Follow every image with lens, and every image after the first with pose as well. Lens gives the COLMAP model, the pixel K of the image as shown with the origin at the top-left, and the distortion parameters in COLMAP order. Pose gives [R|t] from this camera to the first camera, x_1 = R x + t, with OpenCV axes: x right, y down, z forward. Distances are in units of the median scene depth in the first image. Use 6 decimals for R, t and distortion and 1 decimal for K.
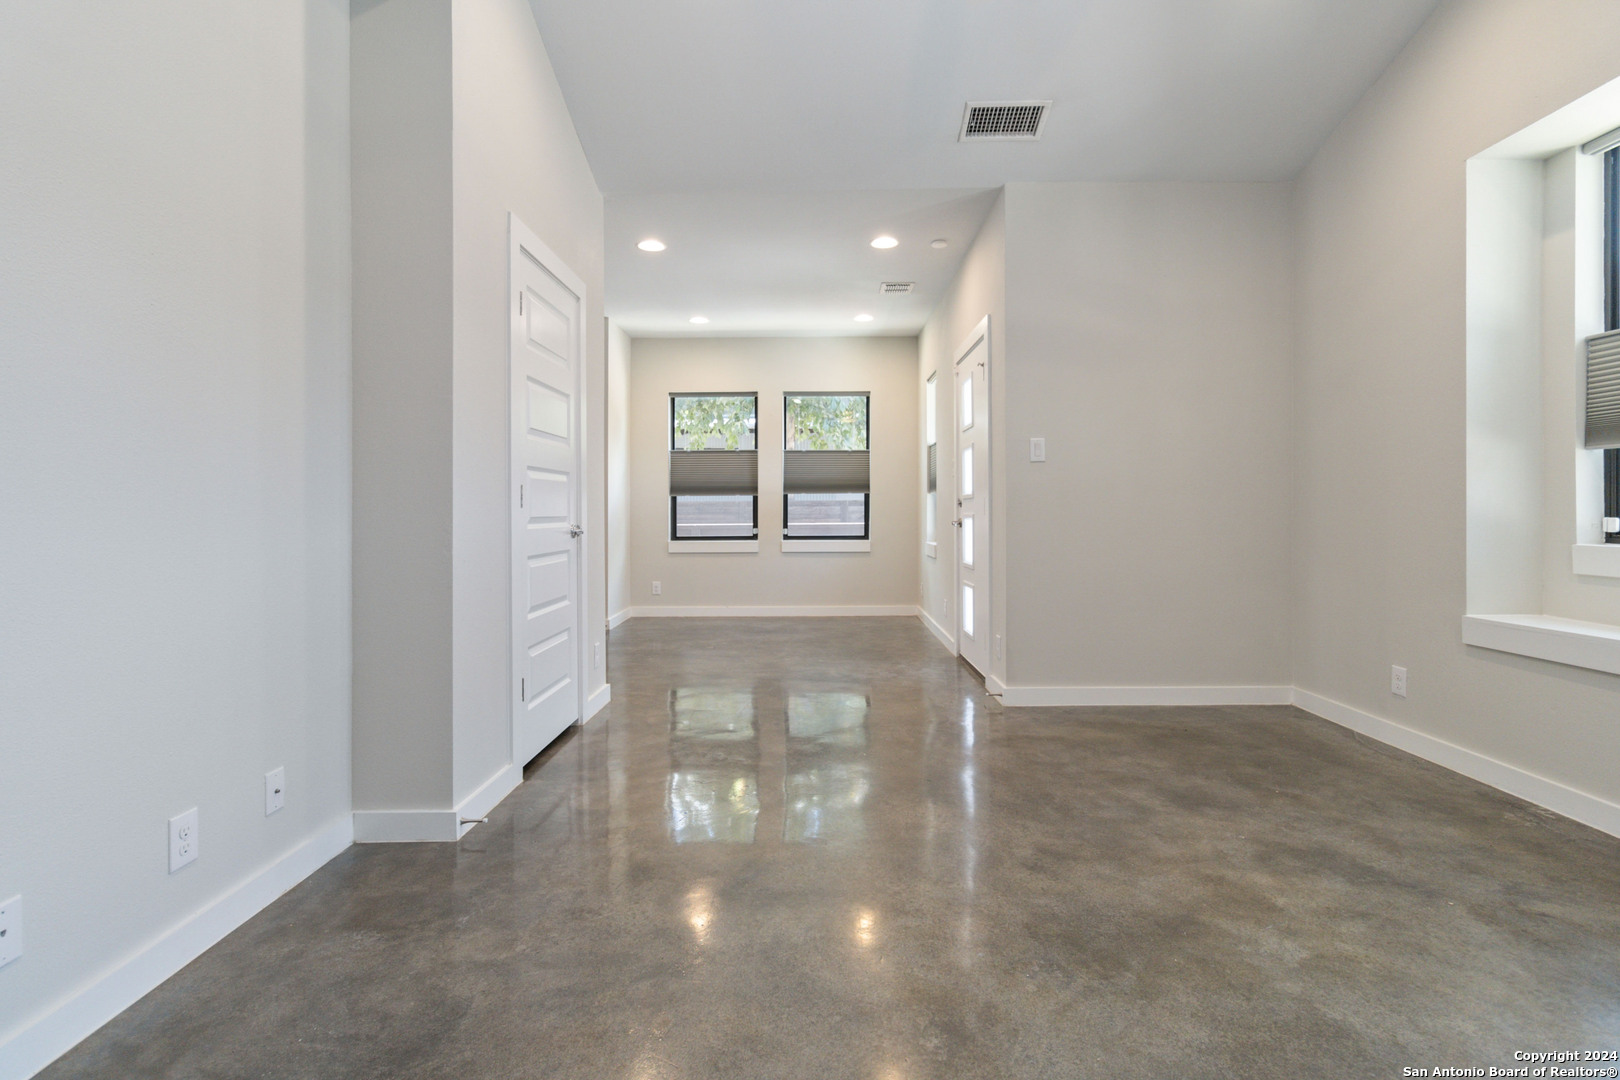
lens RADIAL K [[772.6, 0, 818.4], [0, 772.6, 511.1], [0, 0, 1]] dist [0.001156, -0.000226]
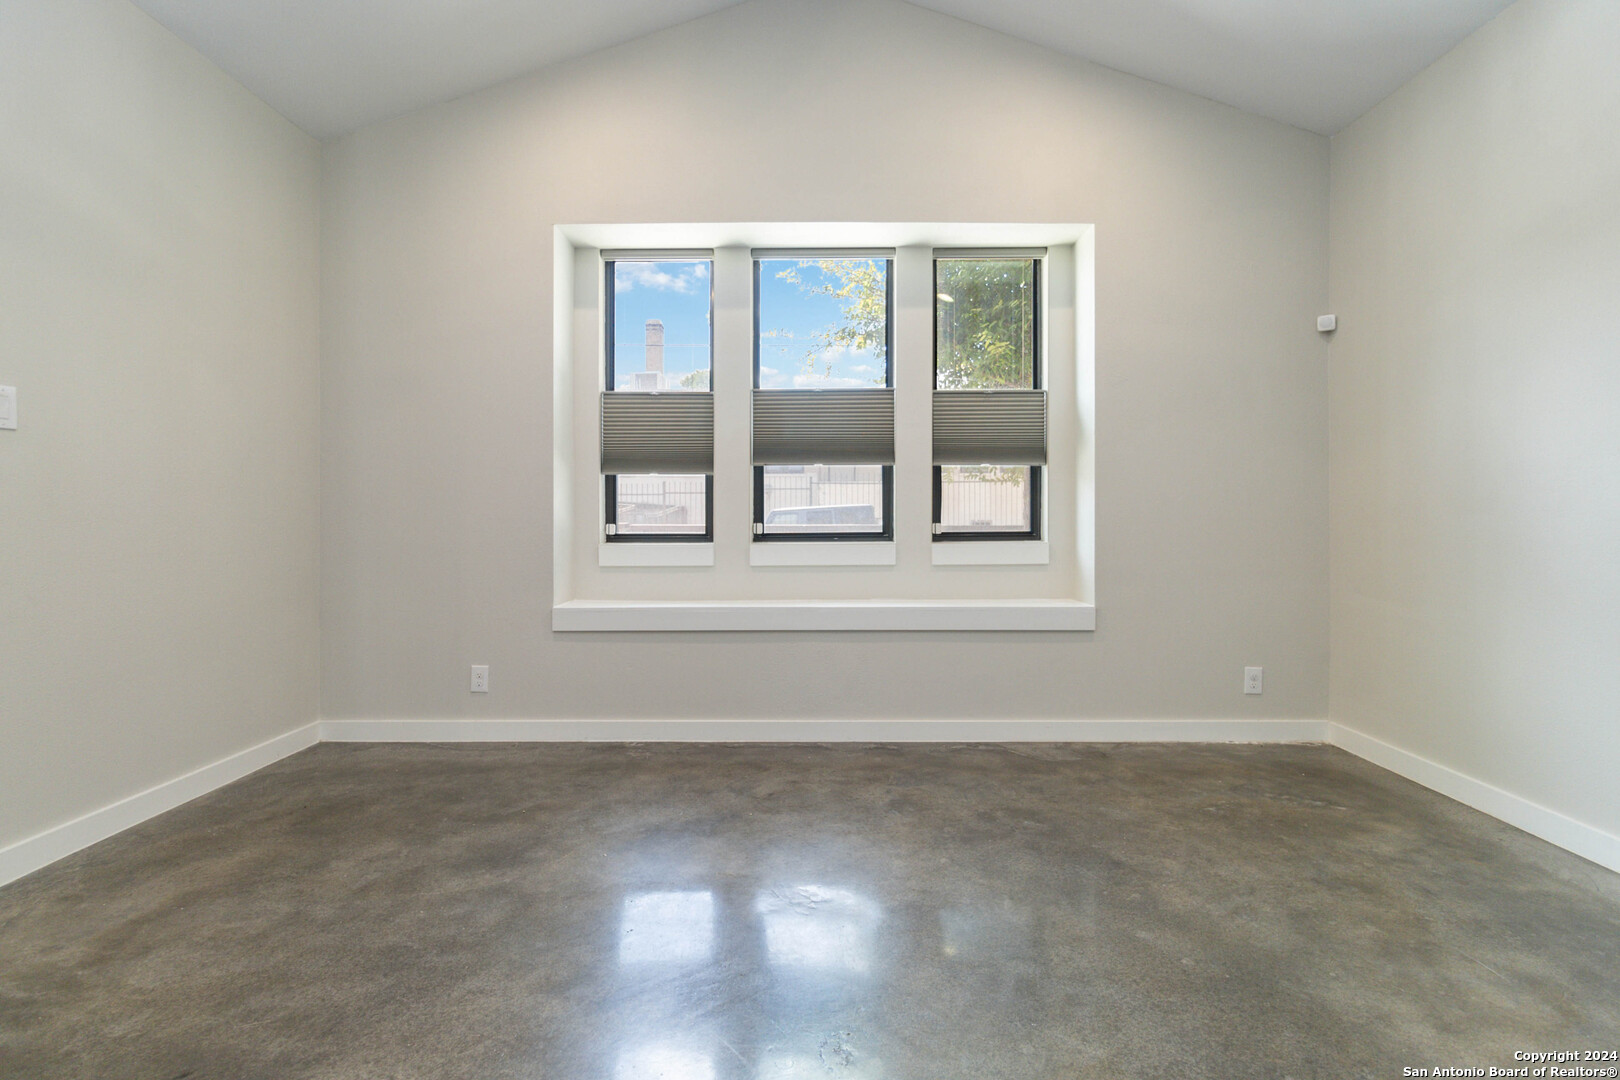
lens RADIAL K [[758.8, 0, 808.0], [0, 758.8, 525.6], [0, 0, 1]] dist [0.001237, 0.000133]
pose [[0.012159, -0.008901, 0.999886, -0.379827], [0.002106, 0.999958, 0.008876, -0.000592], [-0.999924, 0.001998, 0.012177, 0.697129]]
